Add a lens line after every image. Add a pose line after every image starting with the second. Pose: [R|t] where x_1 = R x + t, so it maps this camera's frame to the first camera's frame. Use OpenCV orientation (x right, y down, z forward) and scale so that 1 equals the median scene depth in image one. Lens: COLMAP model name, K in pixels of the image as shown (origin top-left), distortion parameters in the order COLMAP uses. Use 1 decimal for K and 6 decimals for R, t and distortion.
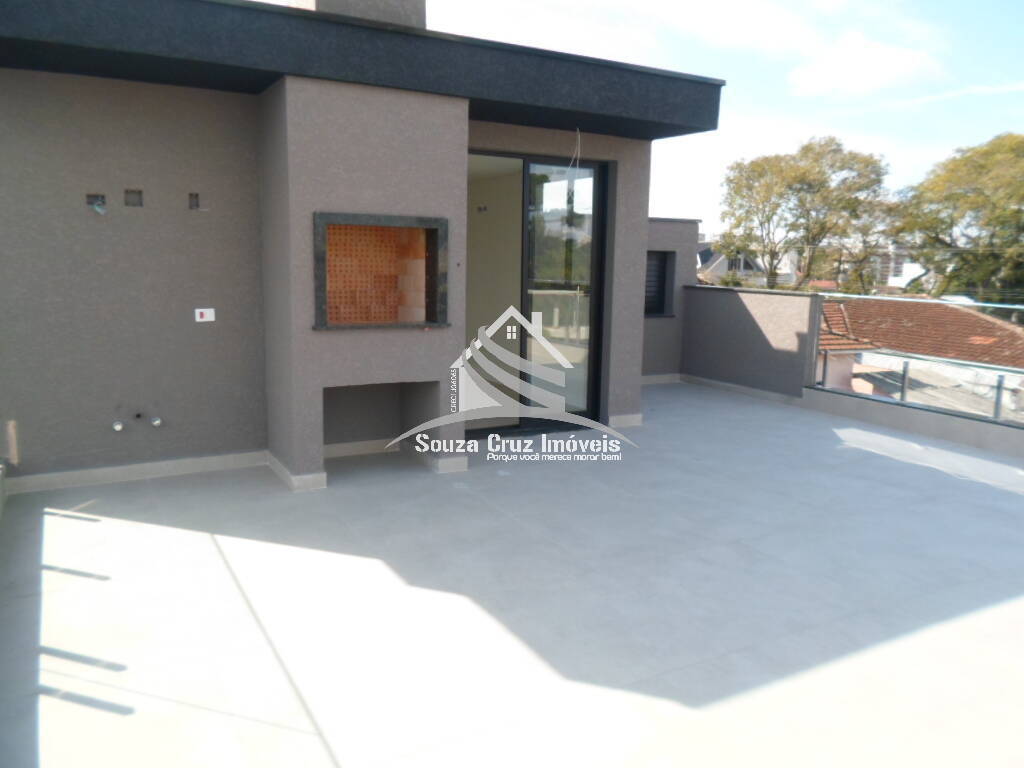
lens RADIAL K [[794.5, 0, 515.0], [0, 794.5, 384.5], [0, 0, 1]] dist [-0.000362, -0.015465]
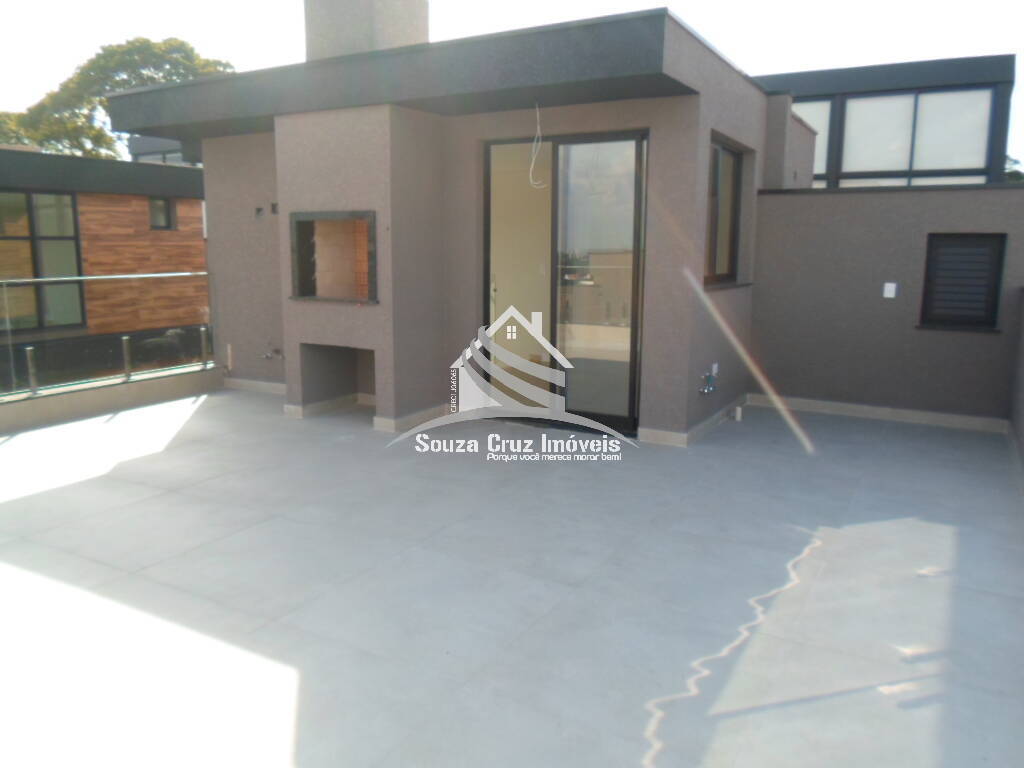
lens RADIAL K [[794.5, 0, 513.3], [0, 794.5, 383.0], [0, 0, 1]] dist [-0.000362, -0.015465]
pose [[0.505735, 0.131473, -0.852612, 1.064360], [-0.129114, 0.988723, 0.075876, -0.075168], [0.852972, 0.071711, 0.517007, 0.600772]]
